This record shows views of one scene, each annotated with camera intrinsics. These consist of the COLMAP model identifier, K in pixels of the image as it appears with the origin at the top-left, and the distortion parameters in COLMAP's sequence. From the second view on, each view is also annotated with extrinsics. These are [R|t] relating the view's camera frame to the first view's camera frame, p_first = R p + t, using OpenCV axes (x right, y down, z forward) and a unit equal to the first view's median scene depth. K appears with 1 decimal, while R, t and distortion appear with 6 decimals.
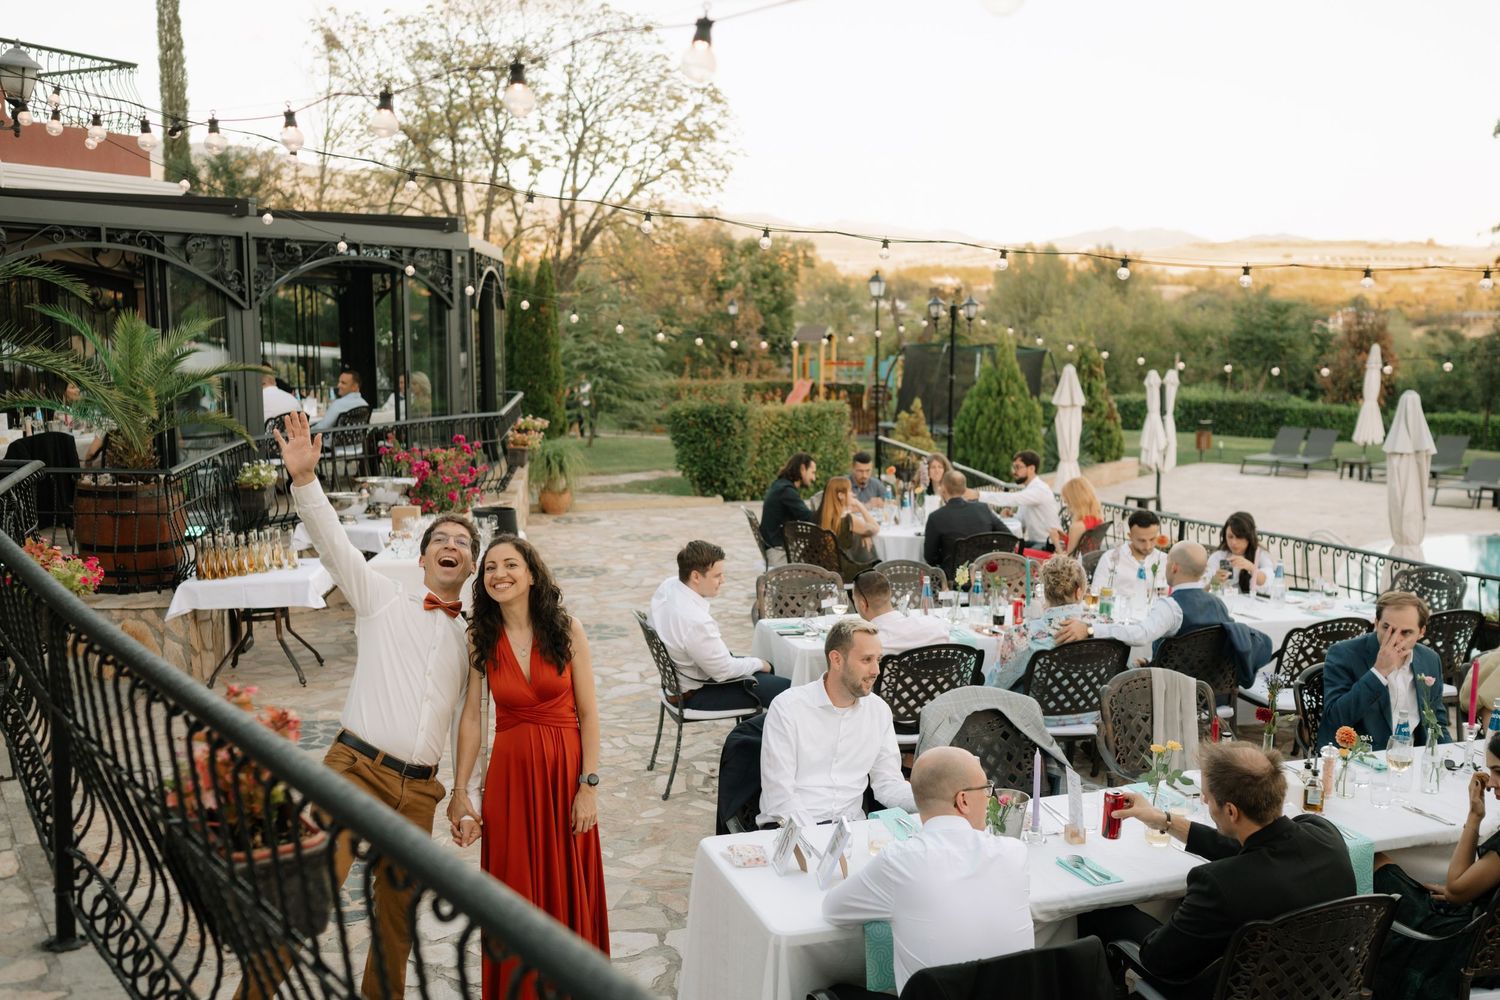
lens RADIAL K [[1532.5, 0, 712.0], [0, 1532.5, 503.8], [0, 0, 1]] dist [-0.003501, 0.003692]
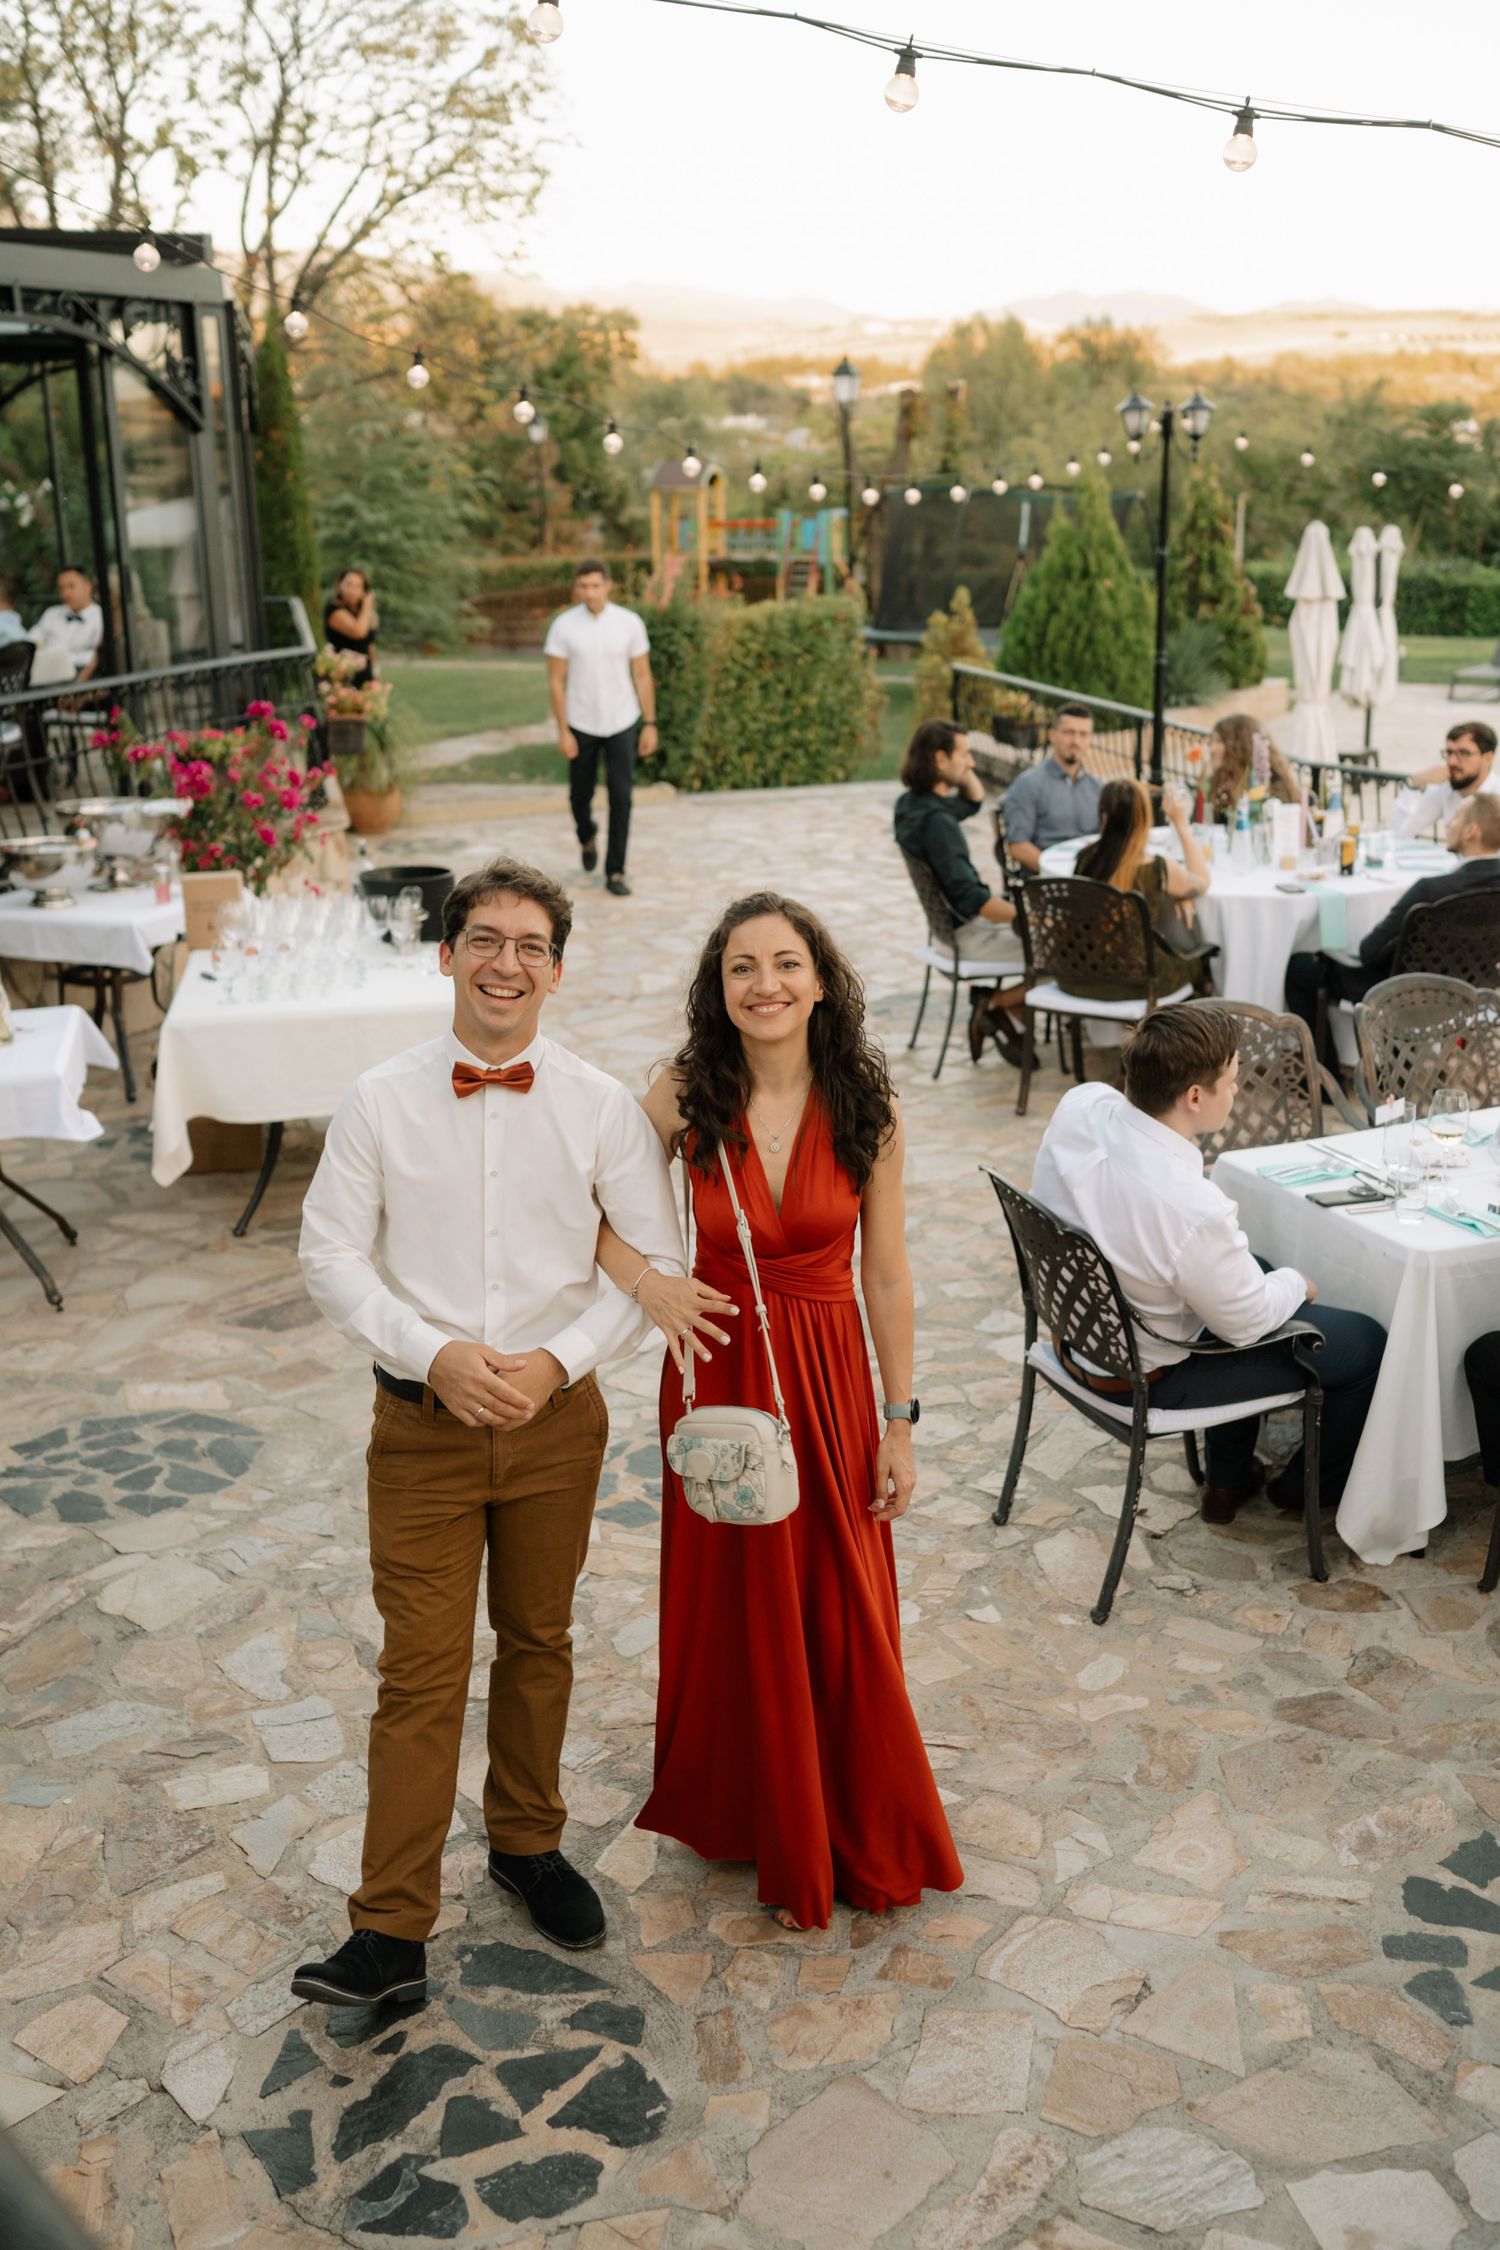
lens RADIAL K [[2298.8, 0, 740.3], [0, 2298.8, 1112.4], [0, 0, 1]] dist [-0.003501, 0.003692]
pose [[0.988100, -0.057476, 0.142669, -0.069191], [0.033965, 0.986195, 0.162065, -0.016227], [-0.150015, -0.155291, 0.976412, 0.140050]]
